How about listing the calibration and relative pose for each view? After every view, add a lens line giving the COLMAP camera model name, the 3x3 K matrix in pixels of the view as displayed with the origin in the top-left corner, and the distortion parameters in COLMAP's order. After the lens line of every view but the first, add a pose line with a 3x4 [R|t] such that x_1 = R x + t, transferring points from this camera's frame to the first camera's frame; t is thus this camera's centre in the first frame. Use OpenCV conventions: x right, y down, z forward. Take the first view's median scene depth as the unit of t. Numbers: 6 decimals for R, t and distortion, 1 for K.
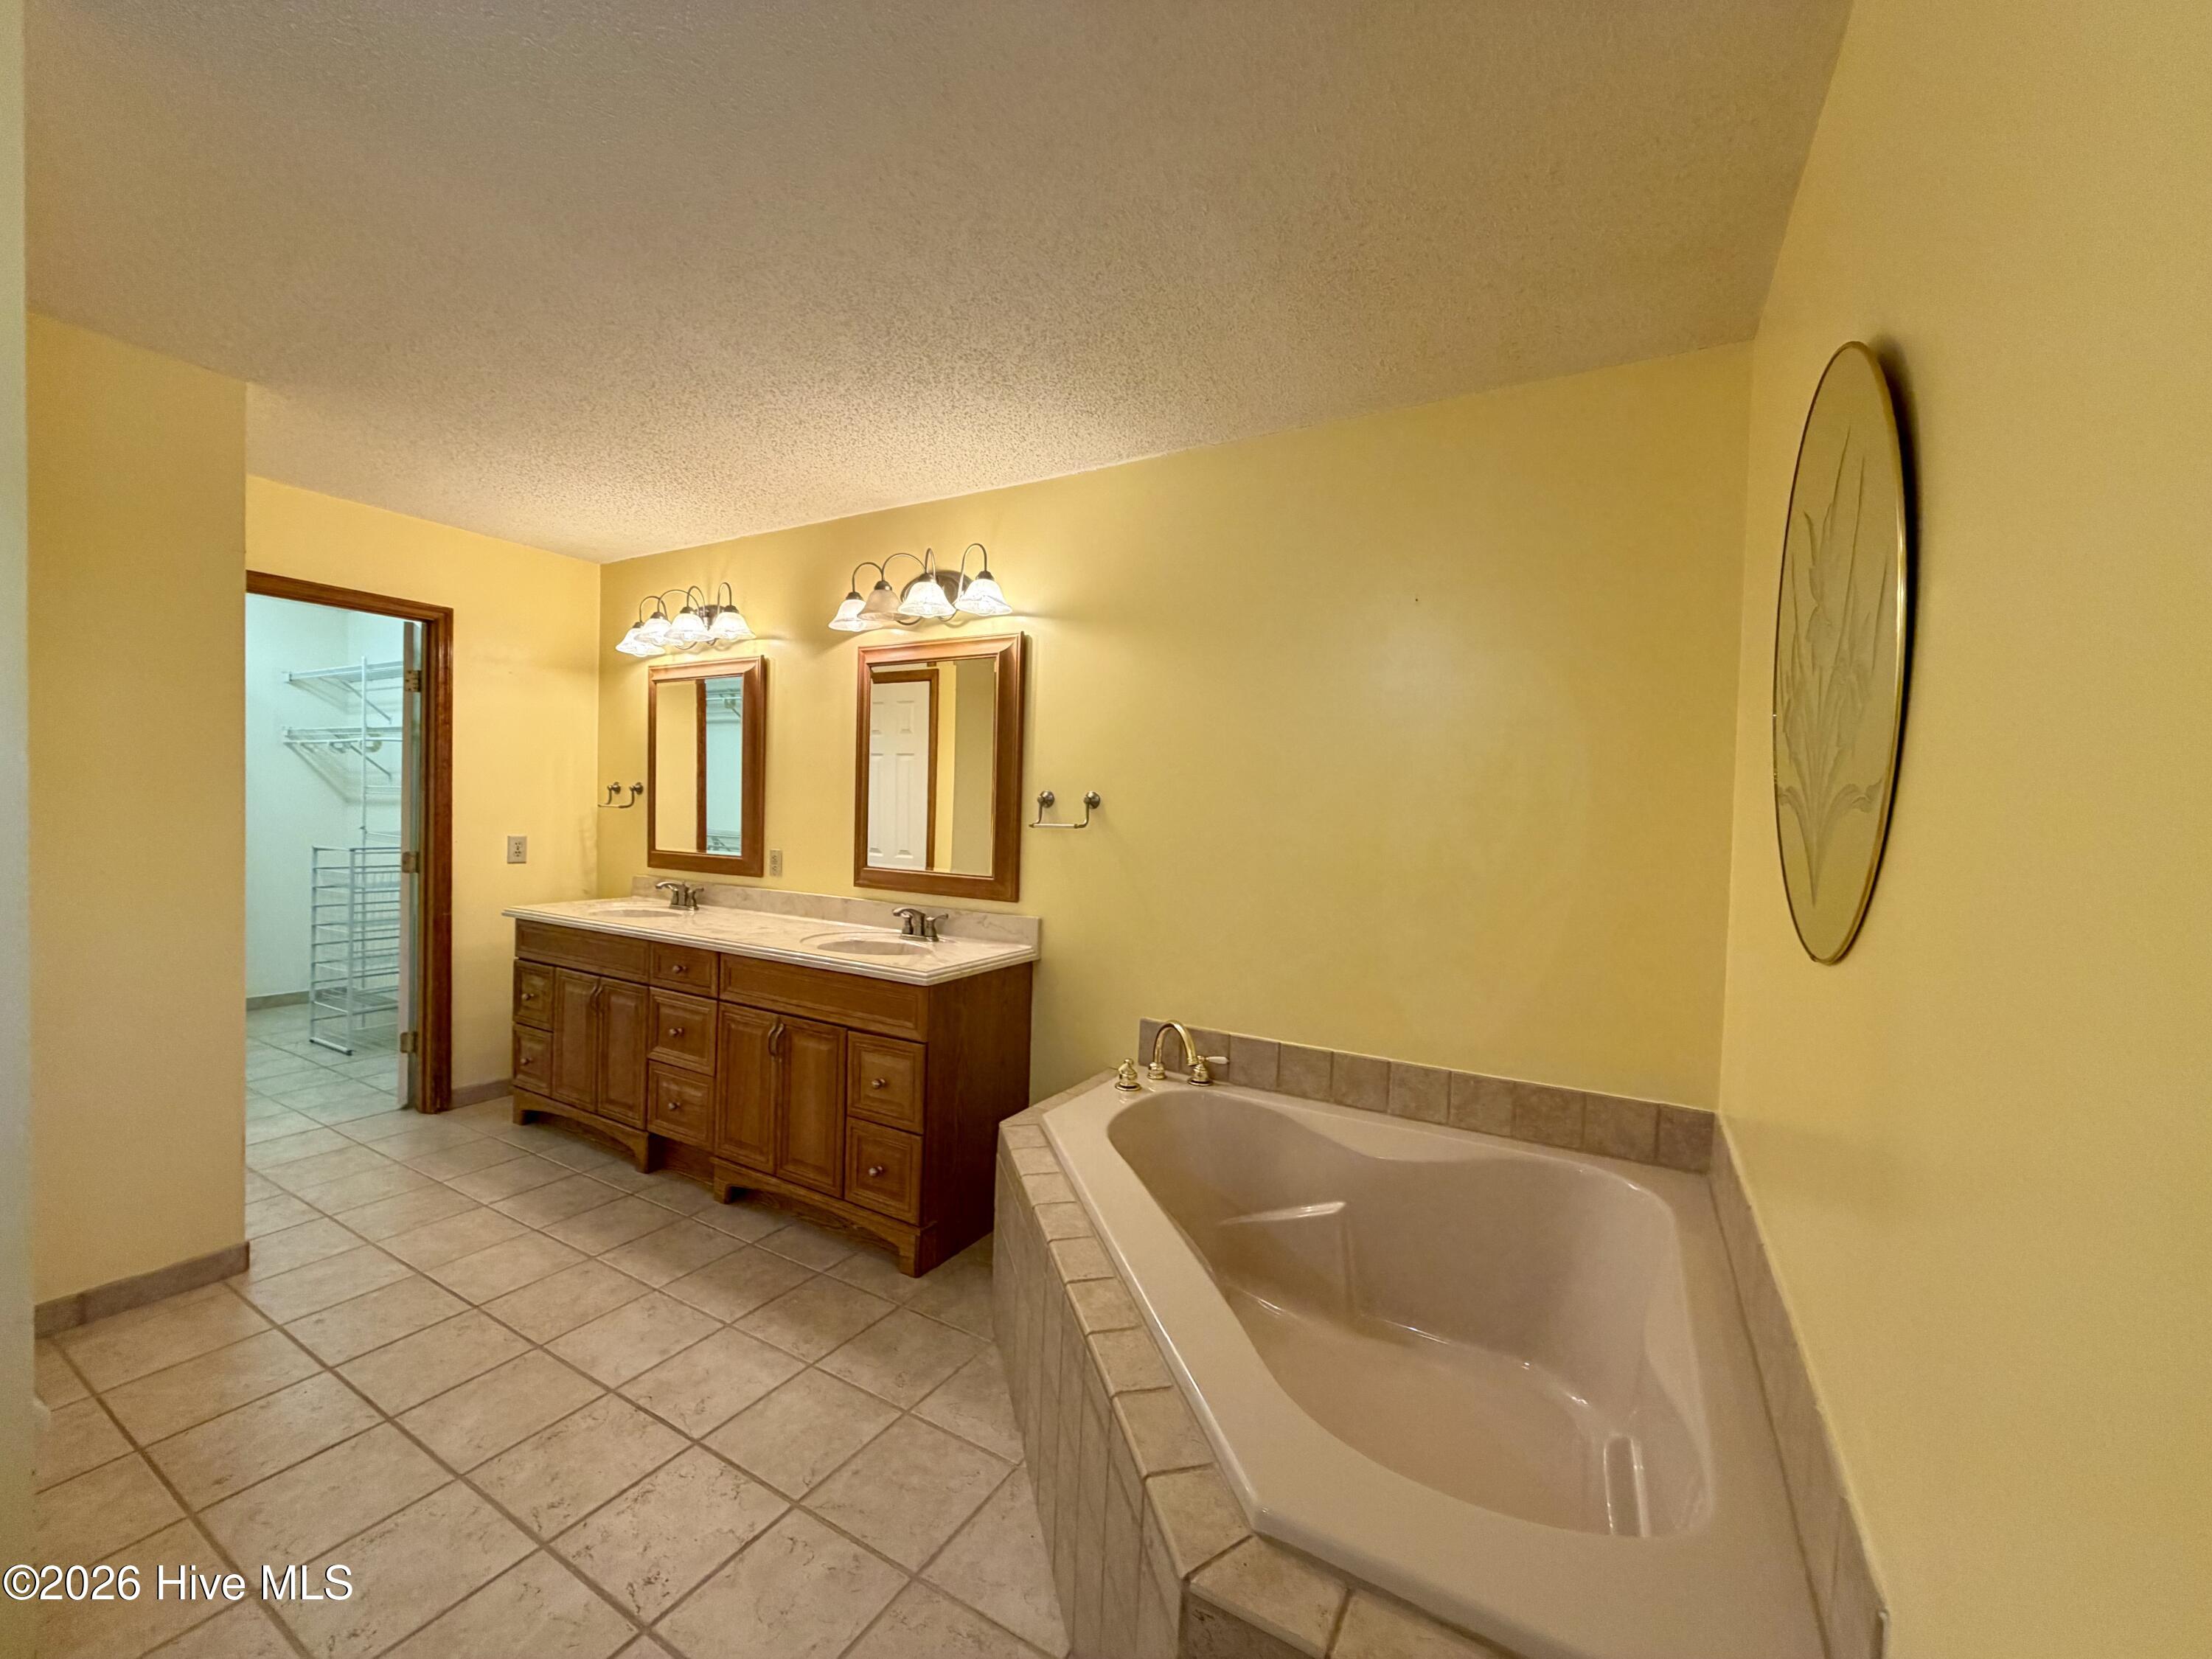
lens RADIAL K [[885.9, 0, 1098.1], [0, 885.9, 825.6], [0, 0, 1]] dist [0.000936, -0.000538]
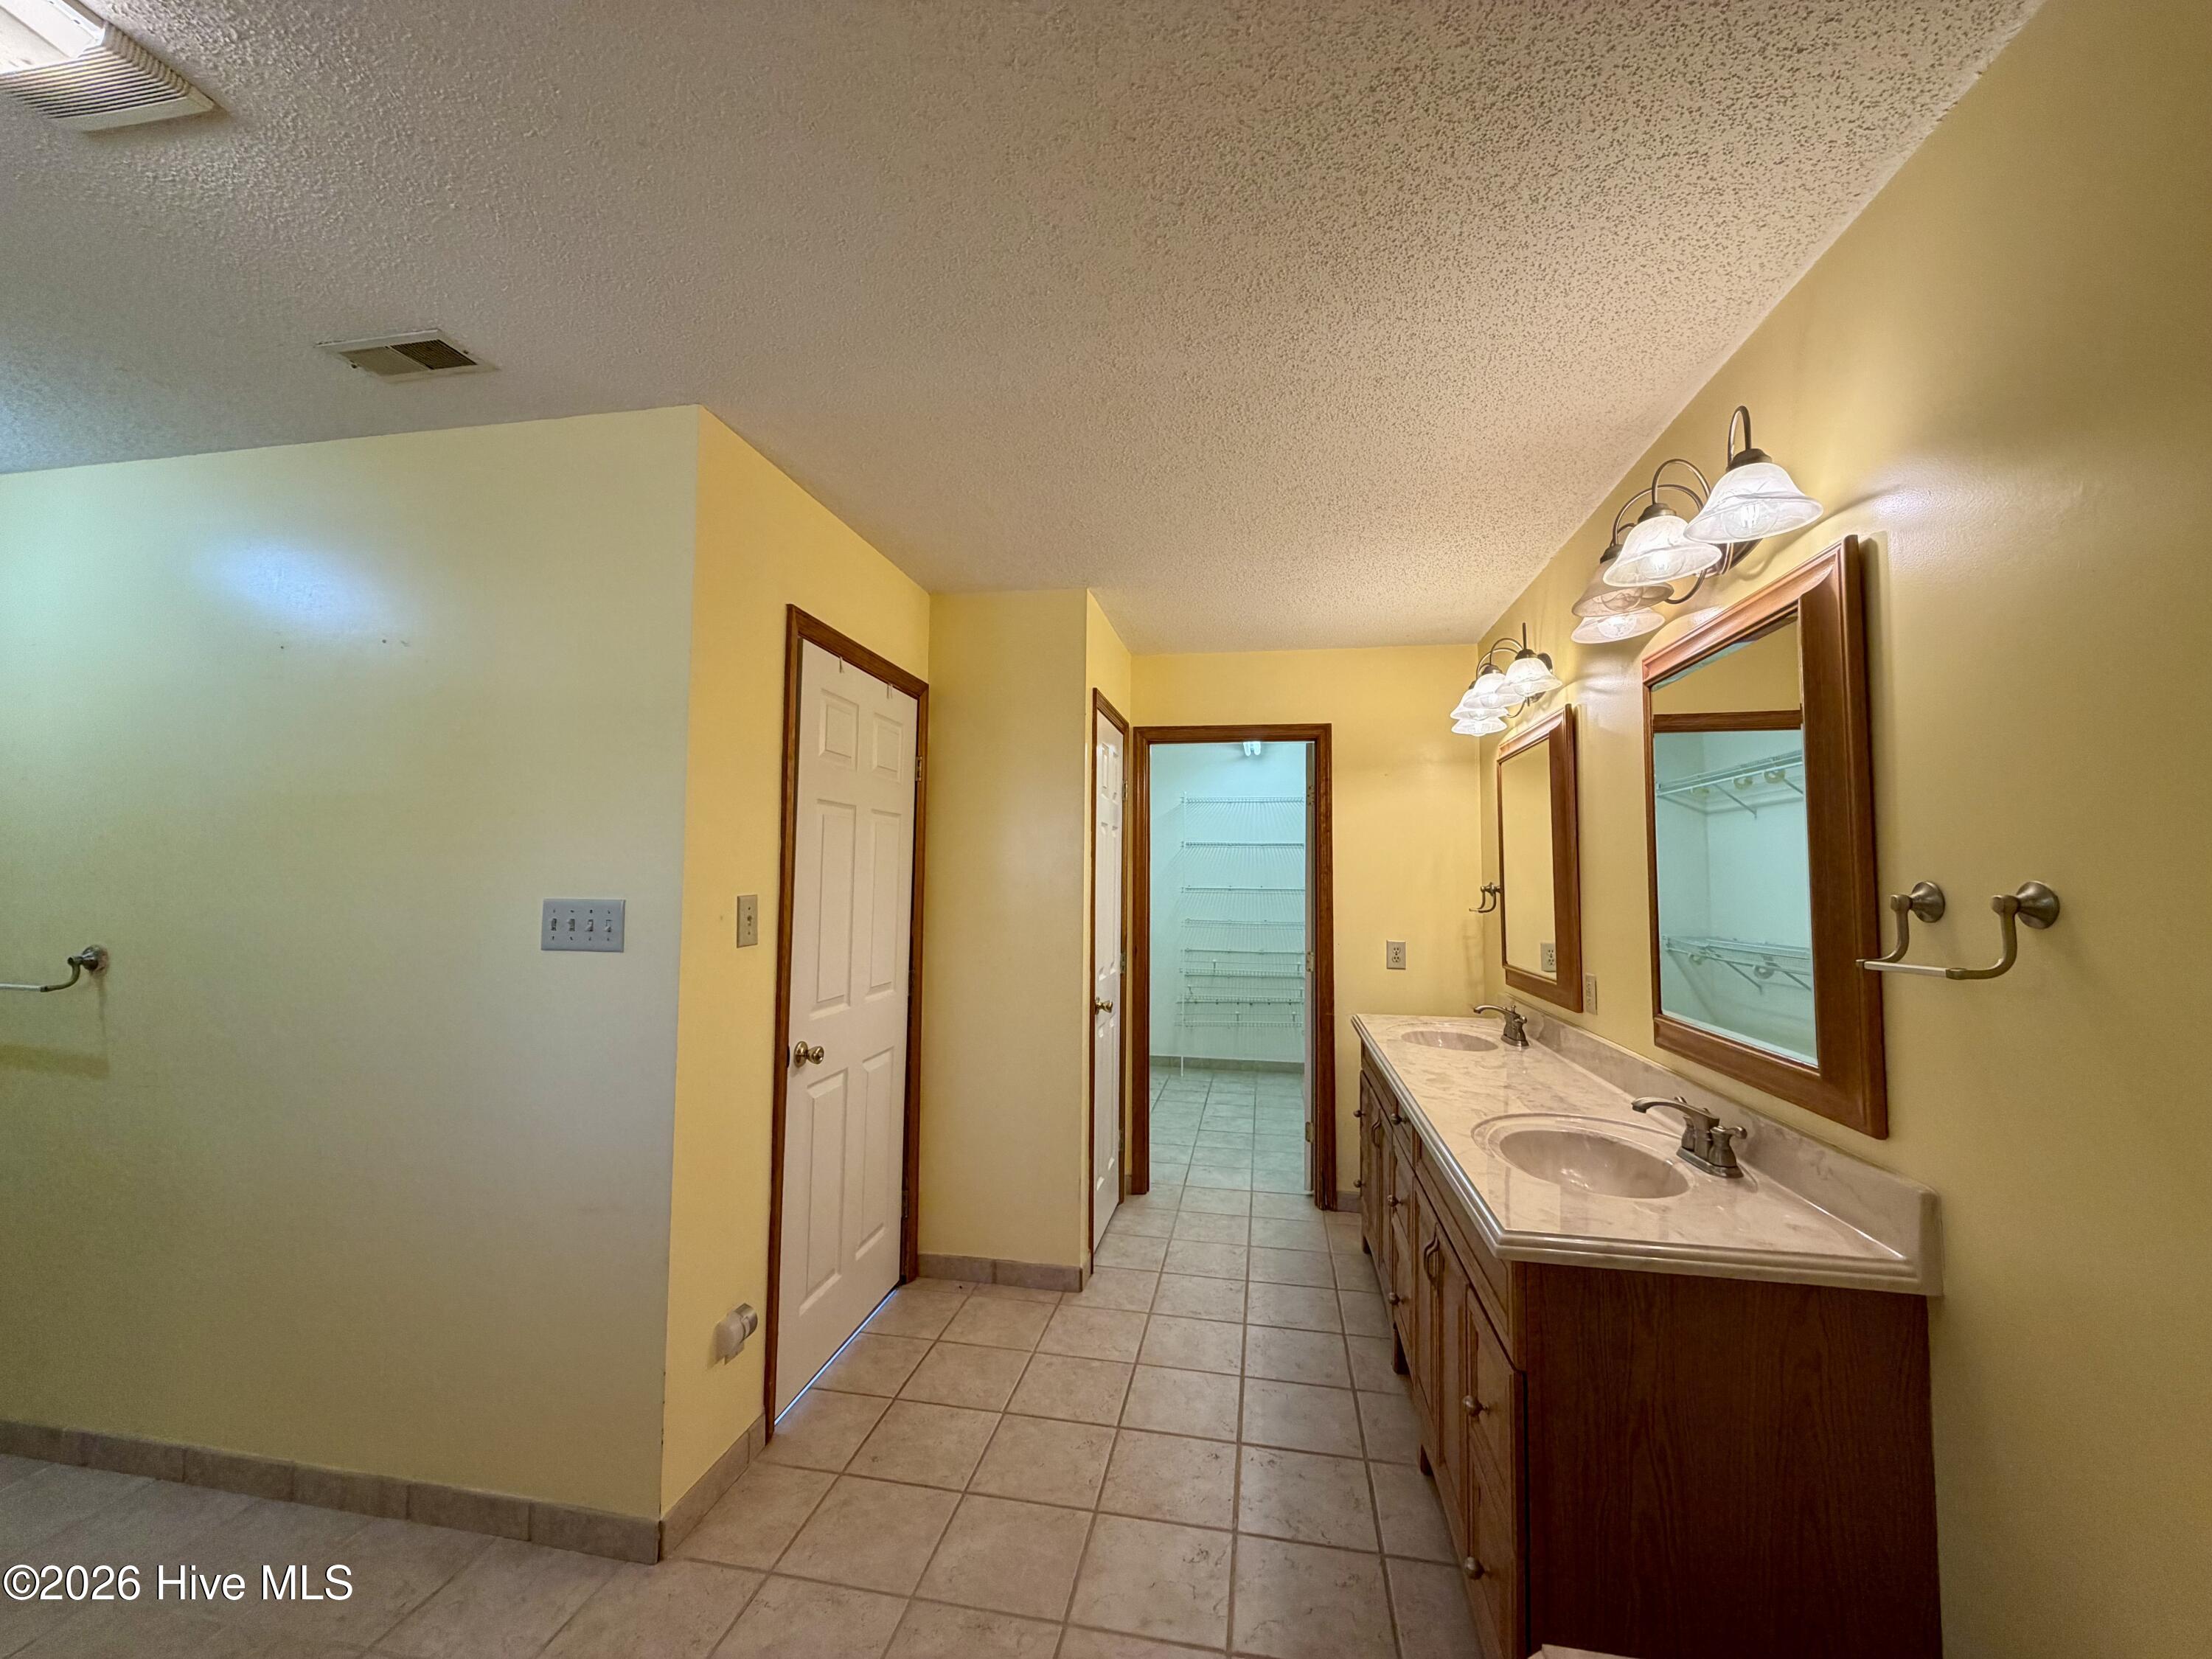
lens RADIAL K [[885.9, 0, 1109.0], [0, 885.9, 831.5], [0, 0, 1]] dist [0.000936, -0.000538]
pose [[0.352972, -0.074934, -0.932628, 0.192224], [-0.029424, 0.995406, -0.091114, -0.013183], [0.935171, 0.059603, 0.349146, 0.476660]]
